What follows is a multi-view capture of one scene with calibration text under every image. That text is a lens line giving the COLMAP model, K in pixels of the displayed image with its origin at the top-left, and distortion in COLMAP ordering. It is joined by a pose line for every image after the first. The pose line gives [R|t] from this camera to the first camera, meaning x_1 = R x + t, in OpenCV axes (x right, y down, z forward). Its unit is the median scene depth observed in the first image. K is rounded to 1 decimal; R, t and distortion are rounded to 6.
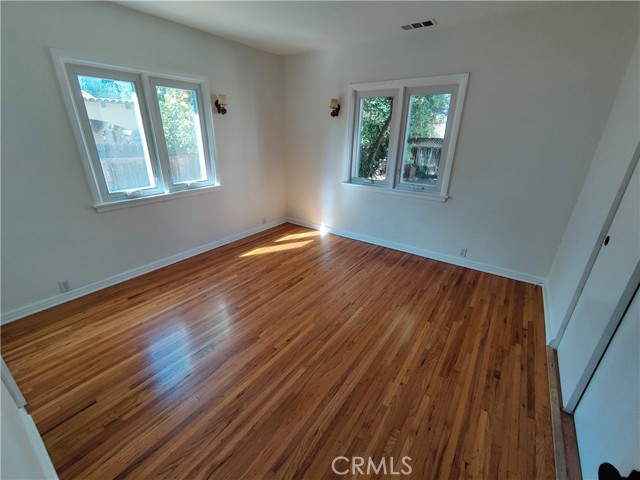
lens RADIAL K [[276.4, 0, 318.8], [0, 276.4, 240.9], [0, 0, 1]] dist [-0.007570, 0.002334]
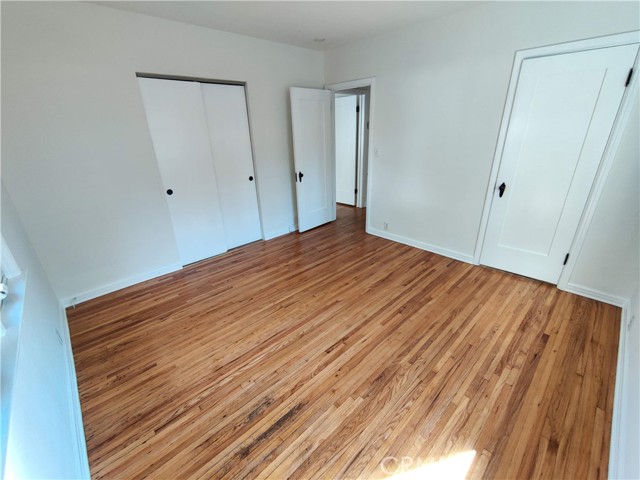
lens RADIAL K [[276.4, 0, 318.9], [0, 276.4, 240.8], [0, 0, 1]] dist [-0.007570, 0.002334]
pose [[-0.982322, -0.055379, 0.178823, -0.157726], [0.085266, 0.718039, 0.690760, -0.569405], [-0.166655, 0.693796, -0.700623, 1.405873]]
